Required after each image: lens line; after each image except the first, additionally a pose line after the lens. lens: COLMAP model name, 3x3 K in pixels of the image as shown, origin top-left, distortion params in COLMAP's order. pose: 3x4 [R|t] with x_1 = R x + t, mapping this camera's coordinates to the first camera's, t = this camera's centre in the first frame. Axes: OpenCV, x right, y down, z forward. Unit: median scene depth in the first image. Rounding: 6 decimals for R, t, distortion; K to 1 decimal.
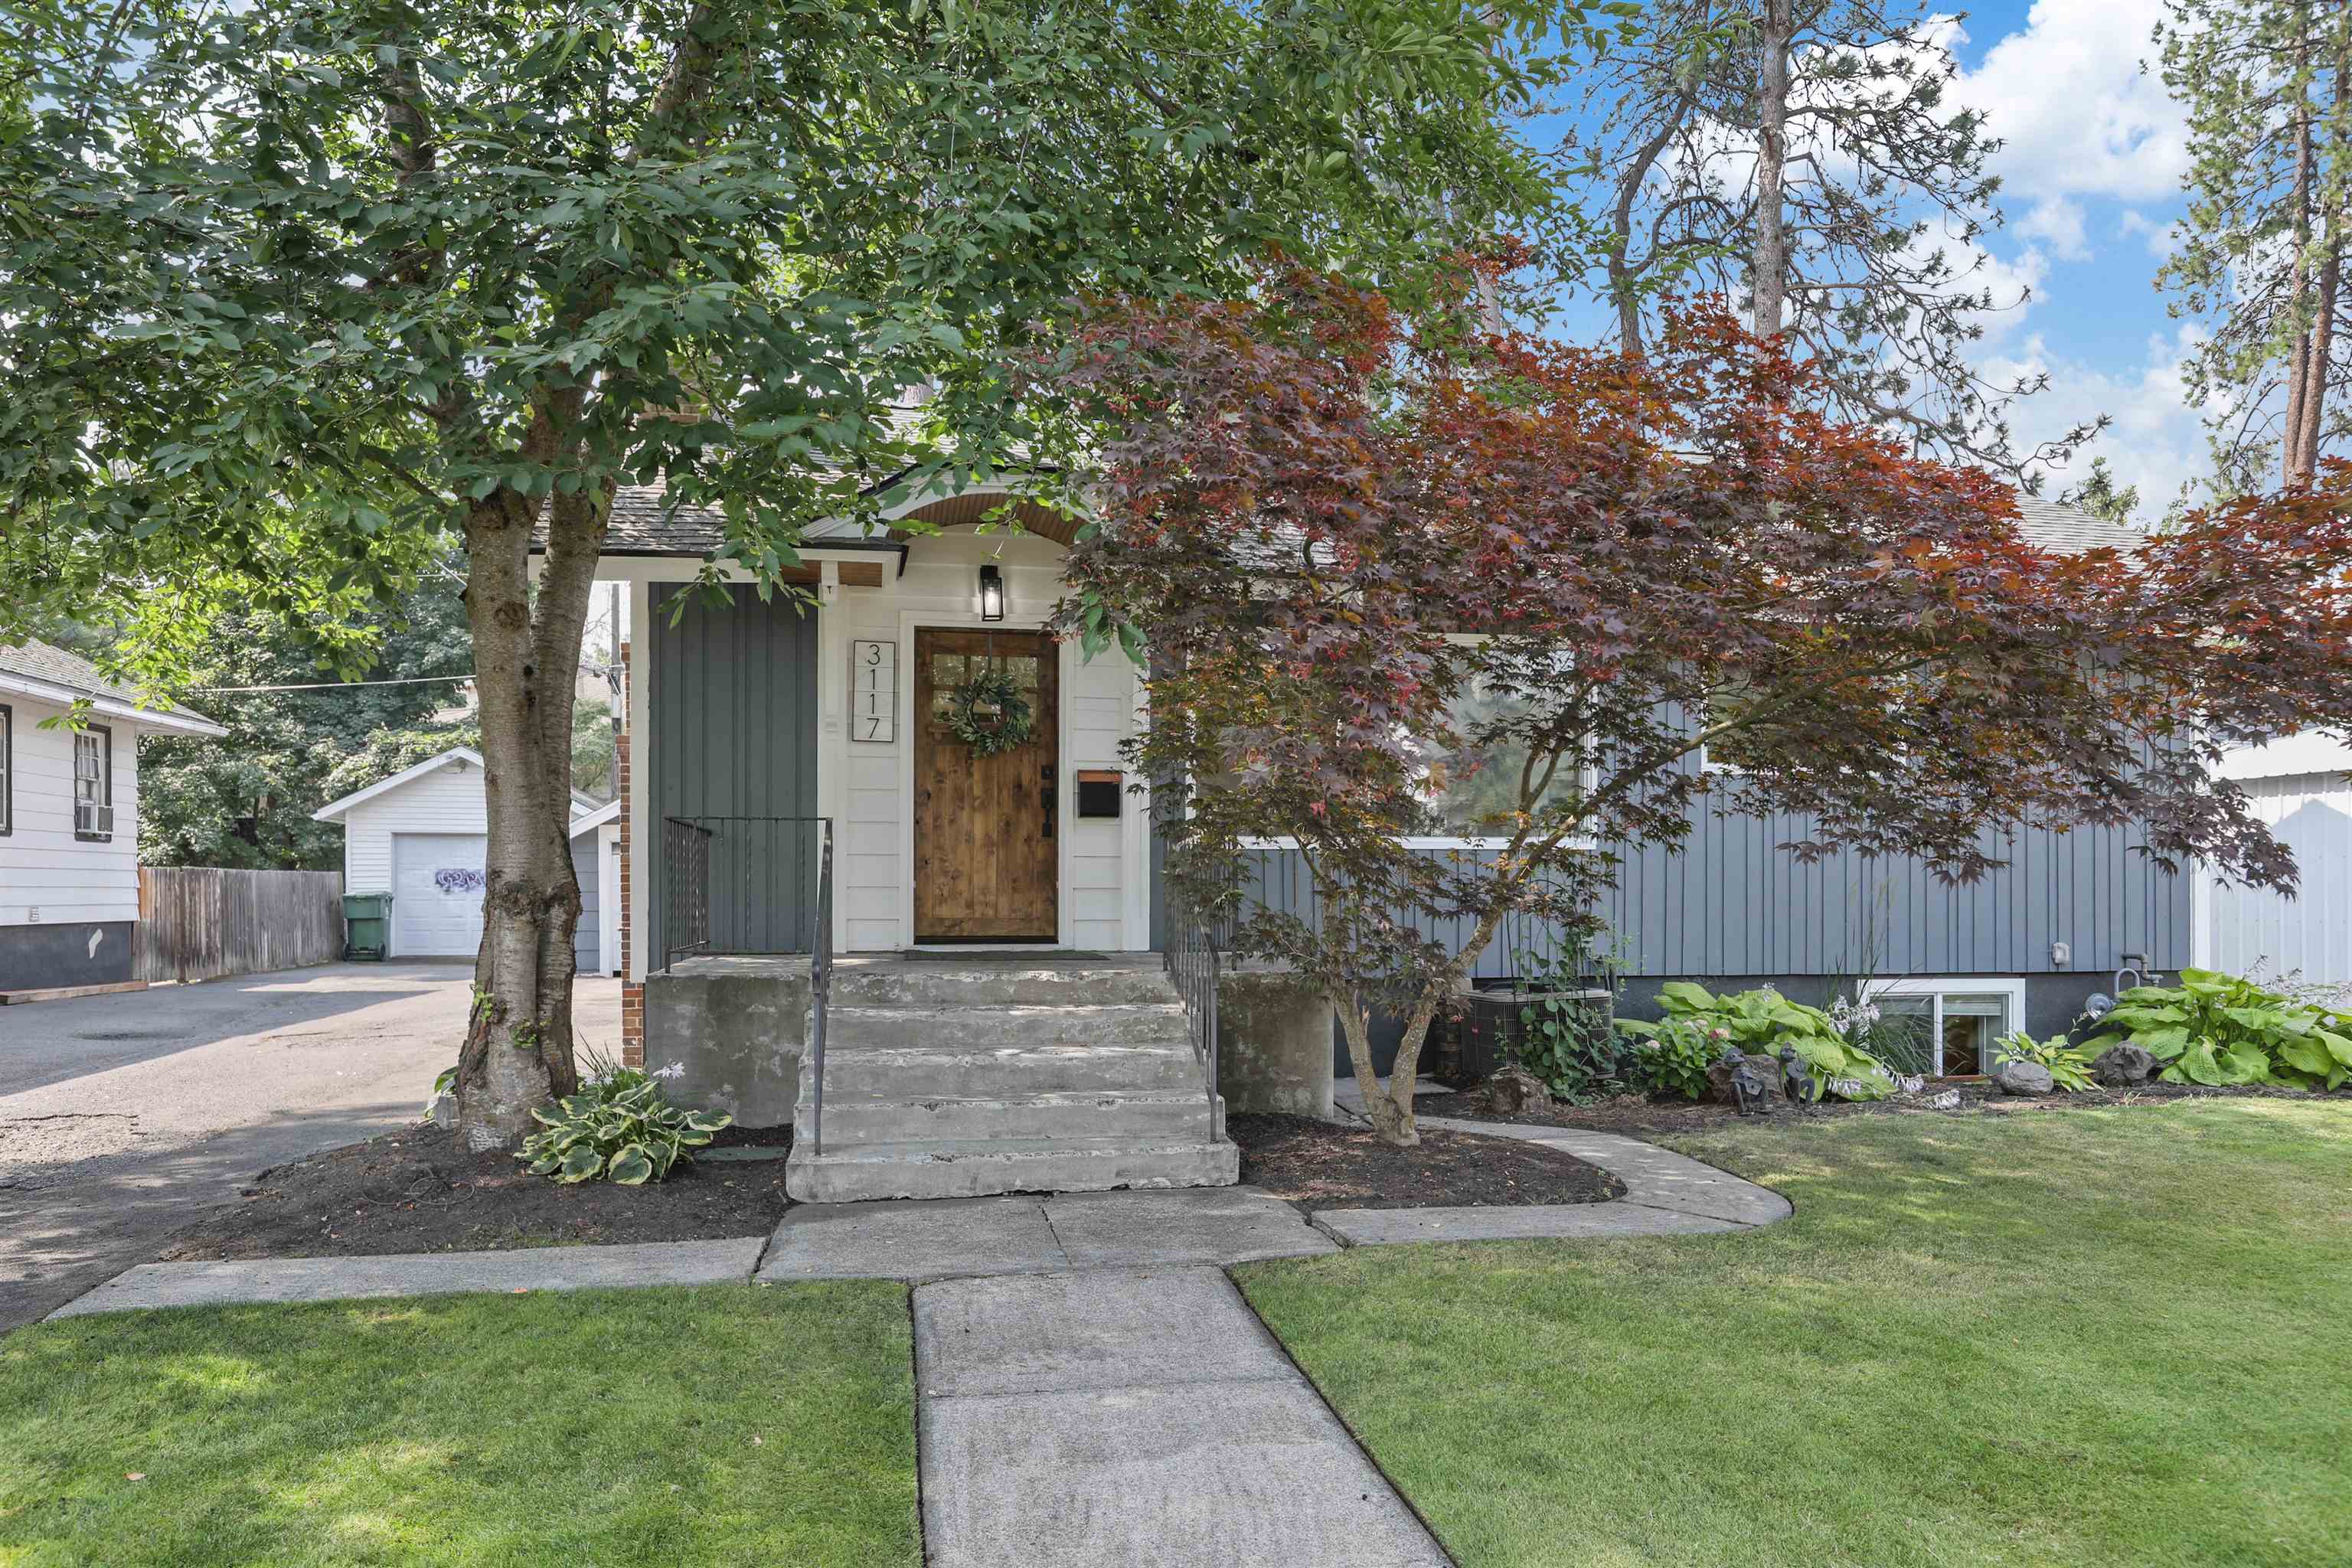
lens RADIAL K [[1658.9, 0, 1196.0], [0, 1658.9, 890.7], [0, 0, 1]] dist [-0.057398, 0.051483]
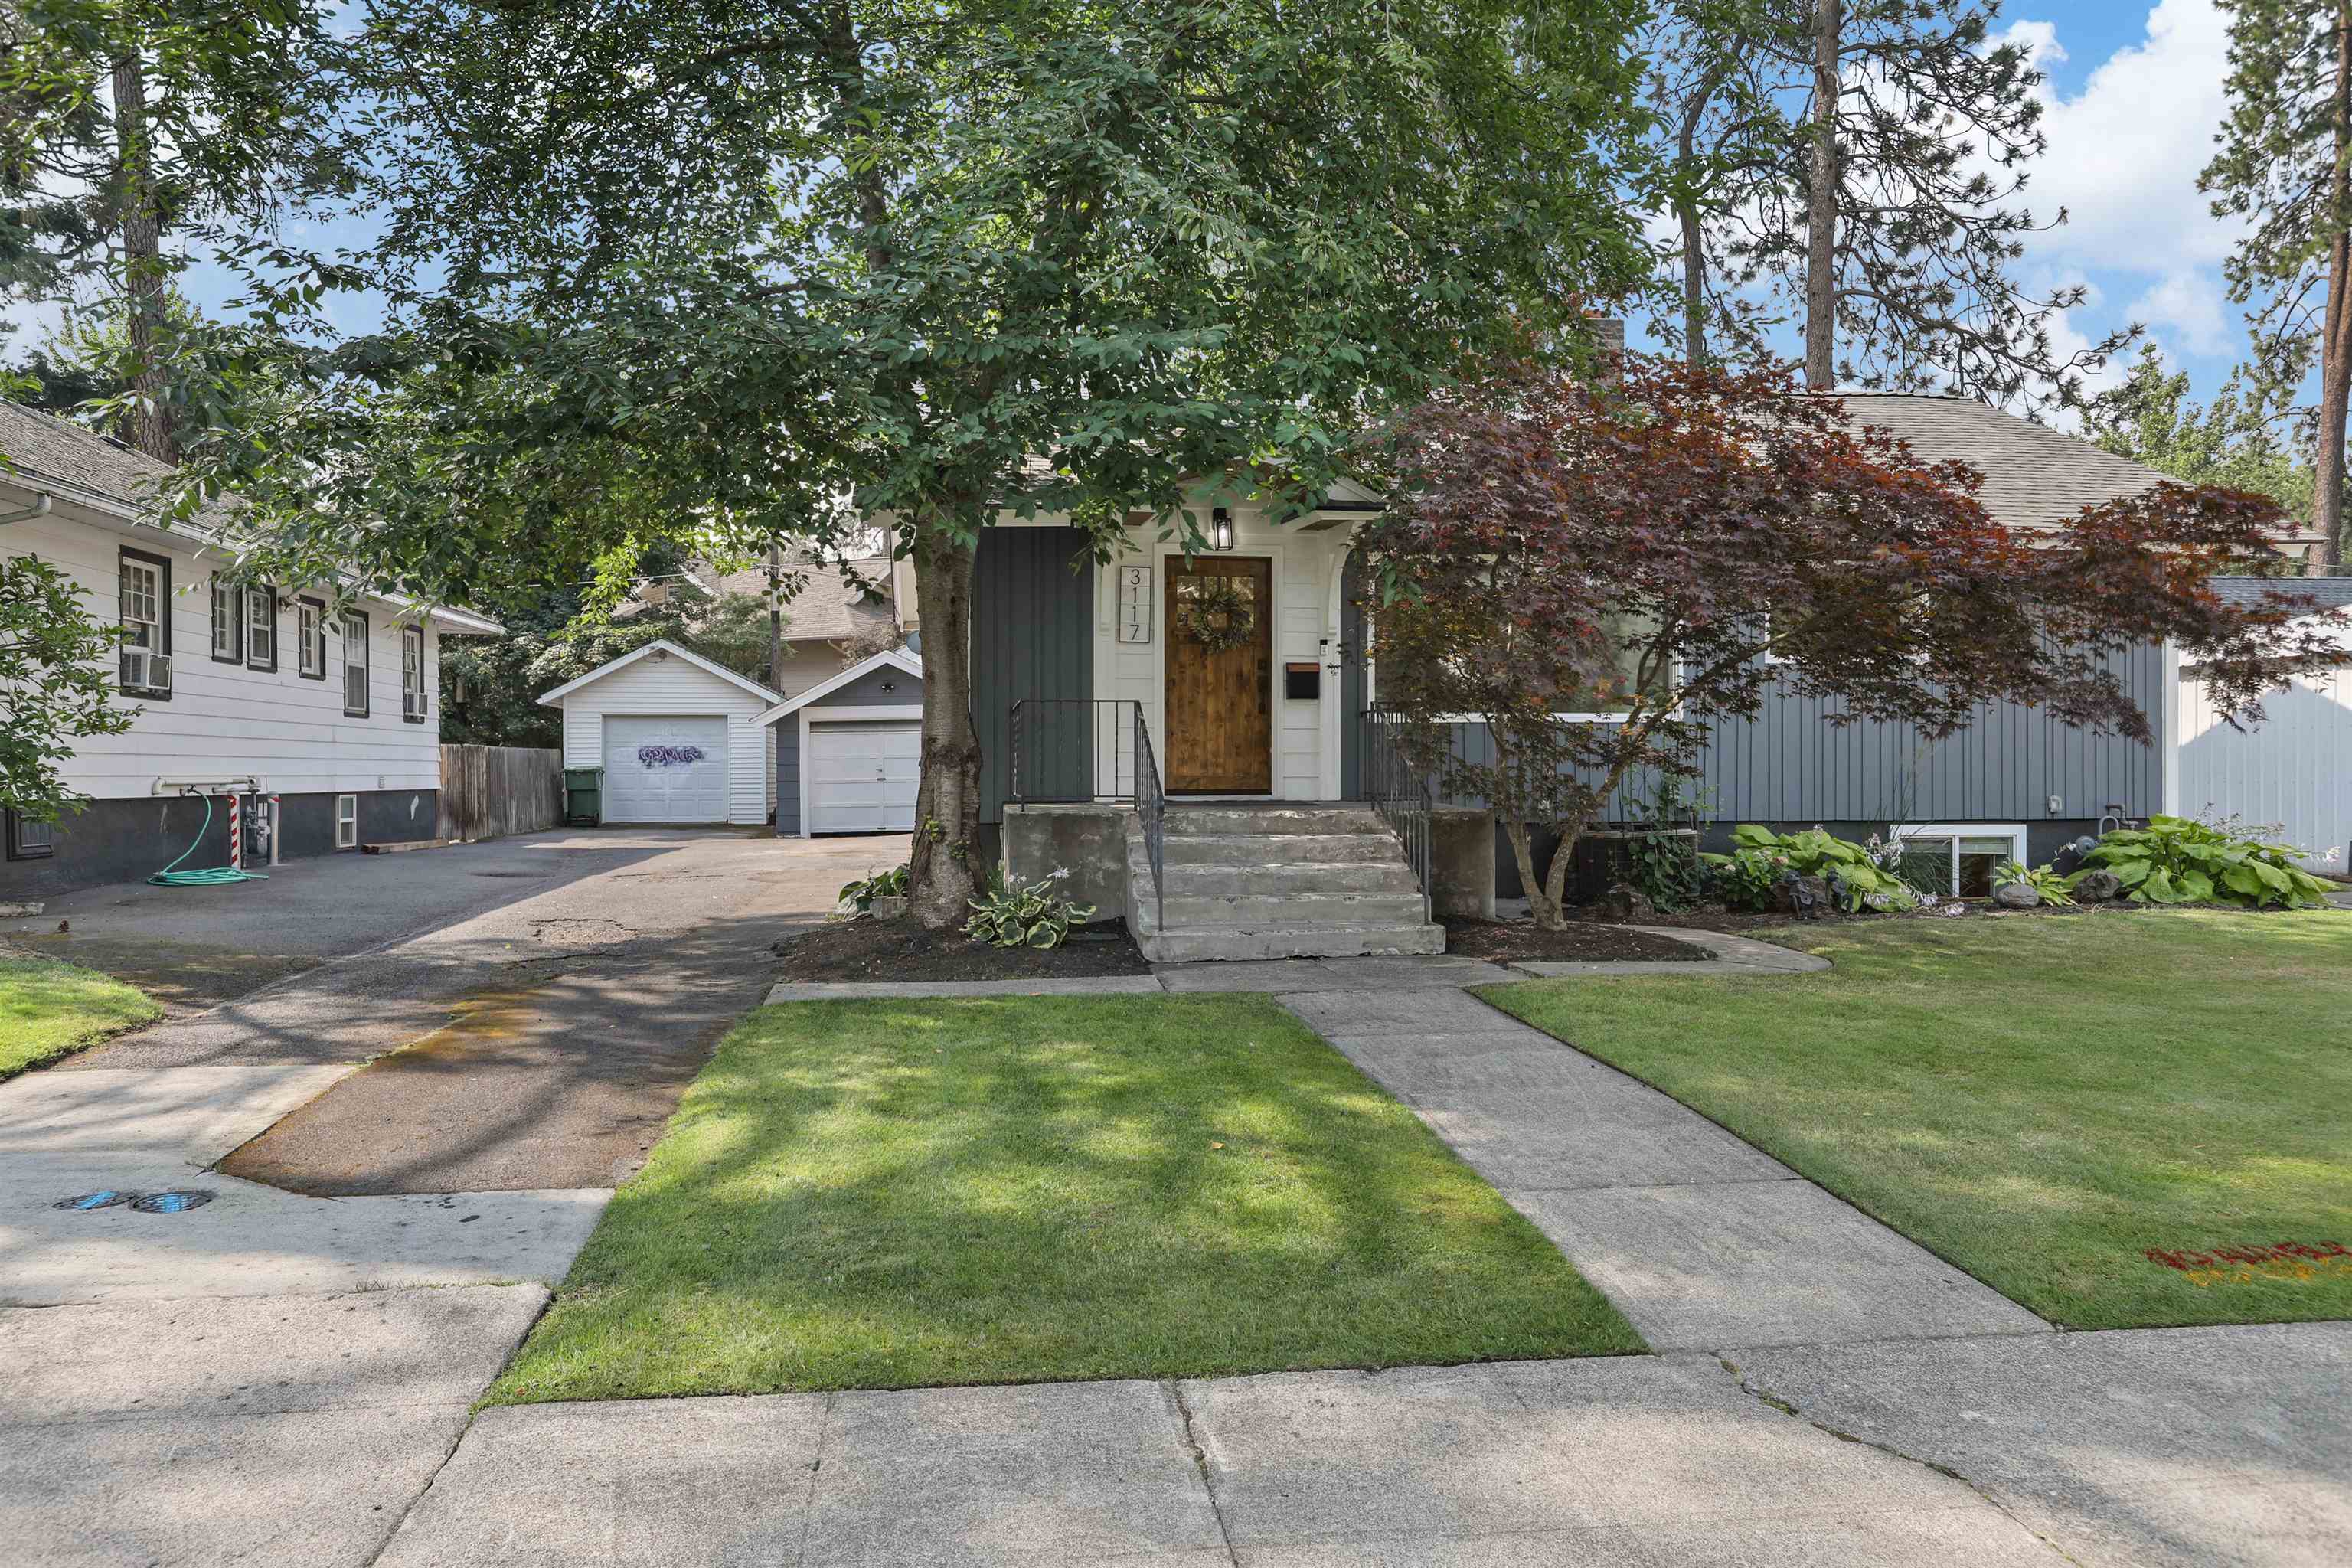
lens RADIAL K [[1658.9, 0, 1163.5], [0, 1658.9, 785.3], [0, 0, 1]] dist [-0.057398, 0.051483]
pose [[0.998845, -0.002274, -0.047988, -0.105315], [0.002678, 0.999961, 0.008363, 0.012533], [0.047968, -0.008482, 0.998813, -0.318062]]
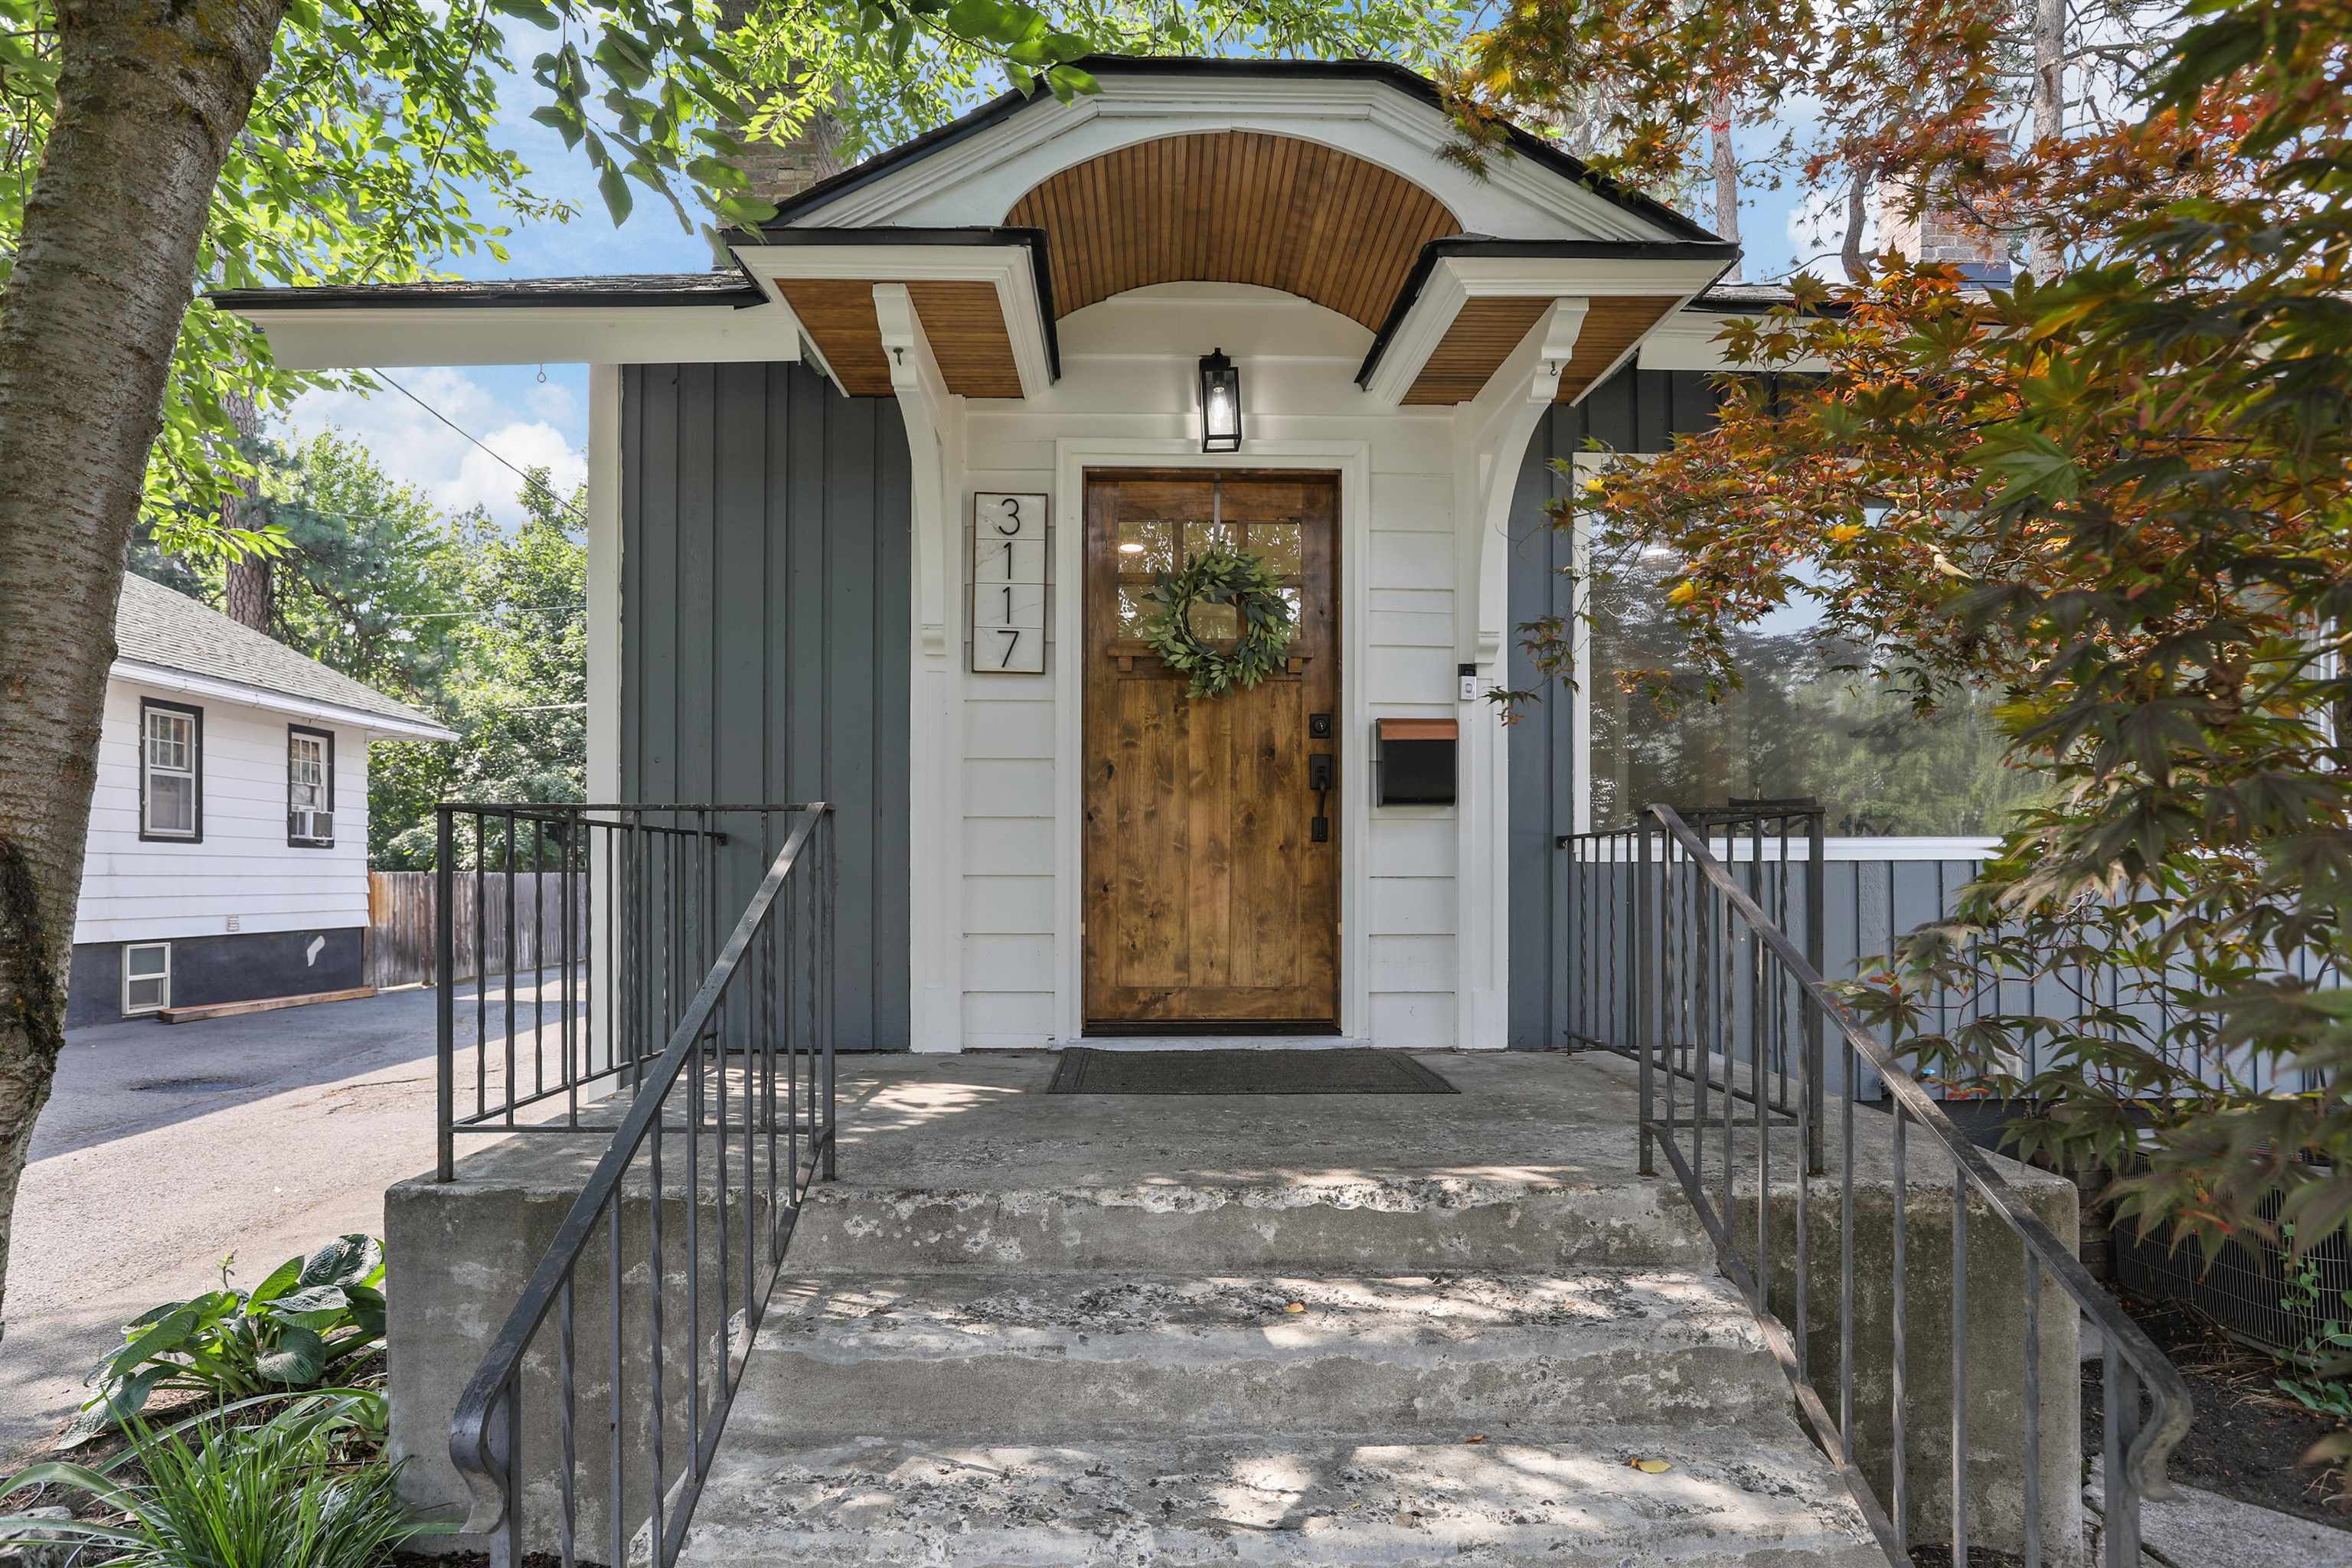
lens RADIAL K [[1268.5, 0, 1161.7], [0, 1268.5, 862.3], [0, 0, 1]] dist [-0.014442, 0.011513]
pose [[0.985332, -0.002801, -0.170625, -0.069537], [0.001019, 0.999944, -0.010533, -0.021349], [0.170645, 0.010205, 0.985280, 0.570942]]
